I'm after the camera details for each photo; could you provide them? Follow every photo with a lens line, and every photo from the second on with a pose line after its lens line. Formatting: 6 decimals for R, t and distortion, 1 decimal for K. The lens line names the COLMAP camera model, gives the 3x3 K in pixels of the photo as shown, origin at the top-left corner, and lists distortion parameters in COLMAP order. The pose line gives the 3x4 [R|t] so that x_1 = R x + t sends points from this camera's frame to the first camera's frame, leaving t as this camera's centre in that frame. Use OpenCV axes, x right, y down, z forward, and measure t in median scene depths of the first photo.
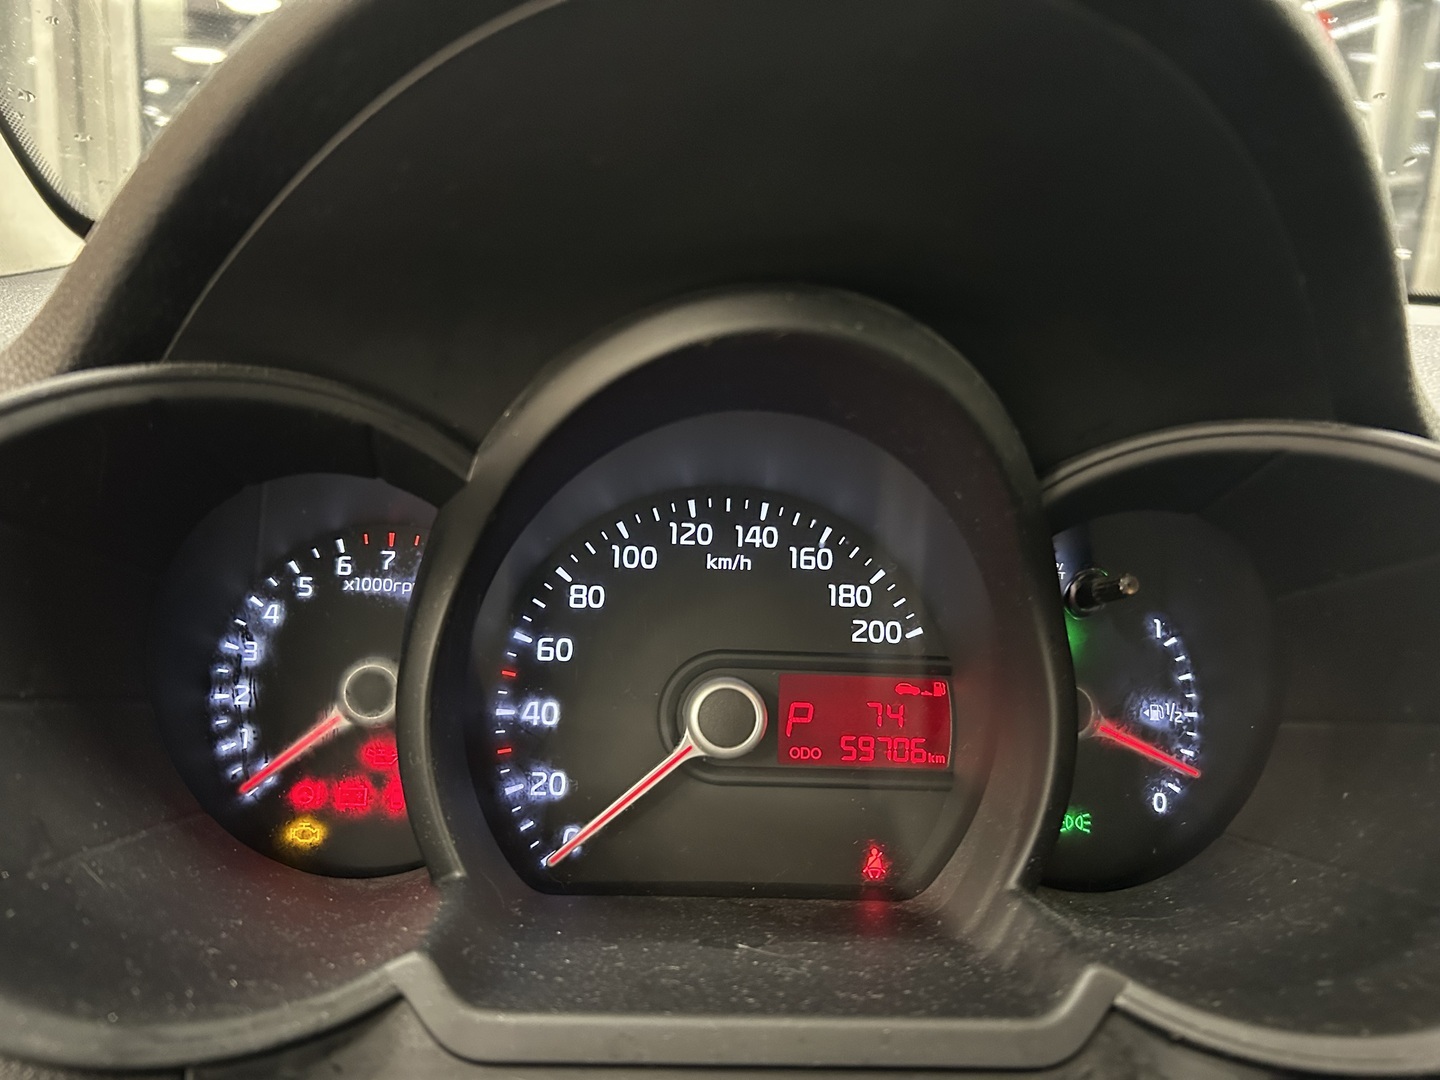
lens RADIAL K [[1076.5, 0, 720.0], [0, 1076.5, 540.0], [0, 0, 1]] dist [0.028442, -0.006781]
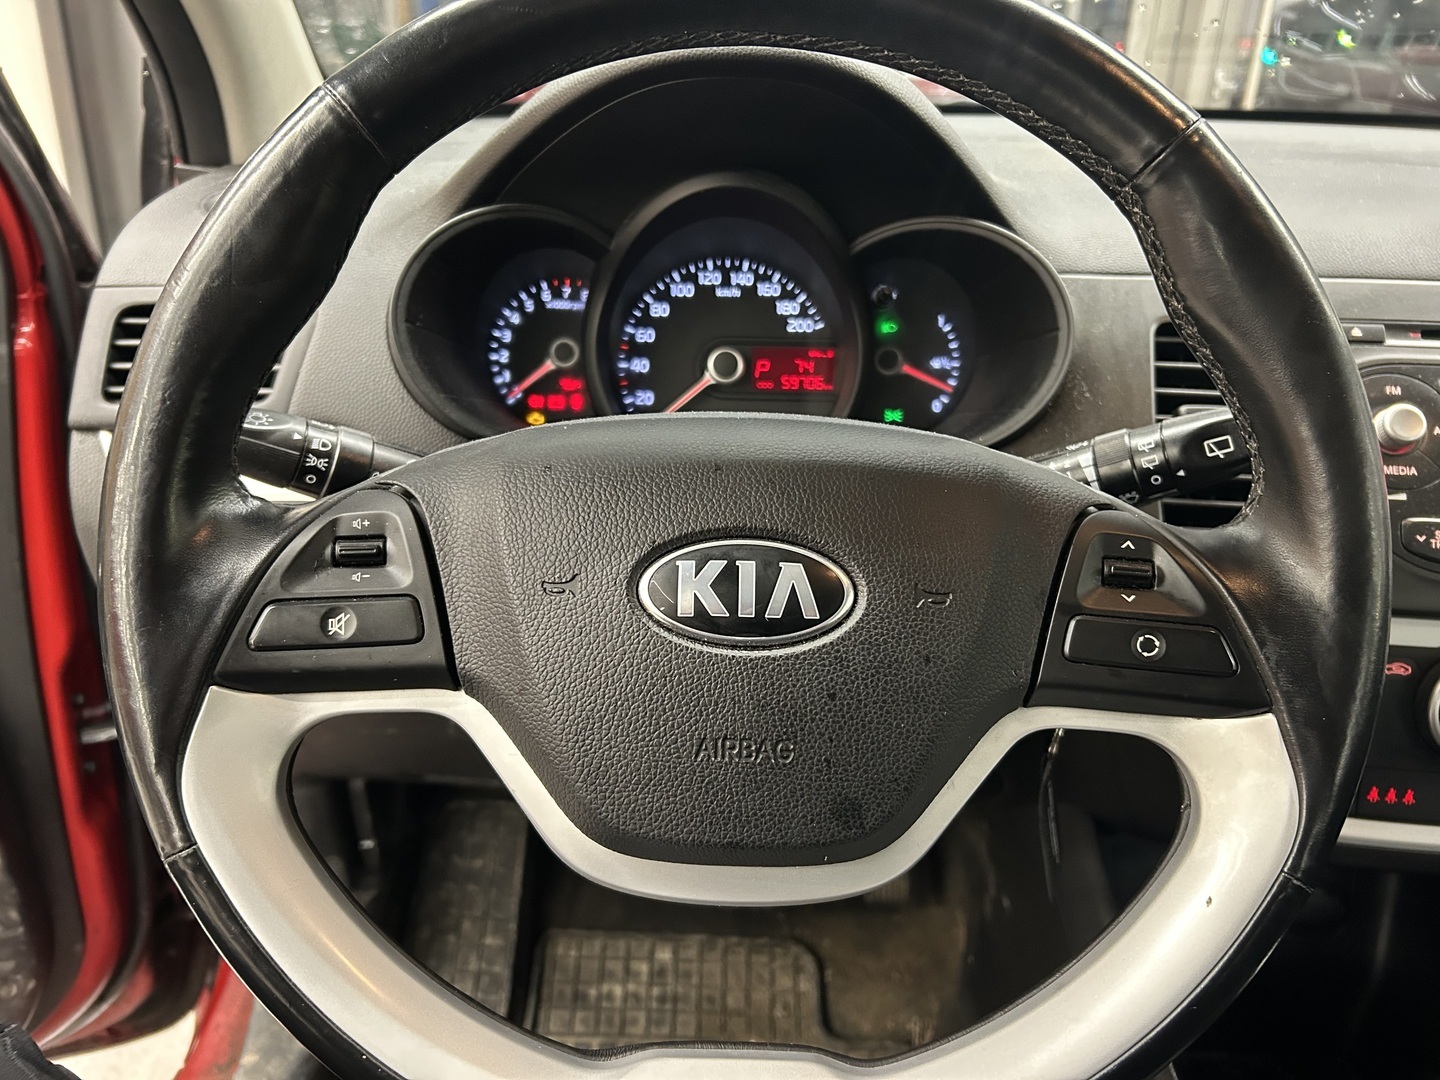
lens RADIAL K [[1124.5, 0, 720.0], [0, 1124.5, 540.0], [0, 0, 1]] dist [0.148870, -0.001832]
pose [[0.997089, -0.001342, -0.076230, 0.160801], [0.014881, 0.984041, 0.177317, 0.105132], [0.074776, -0.177935, 0.981197, -1.235831]]
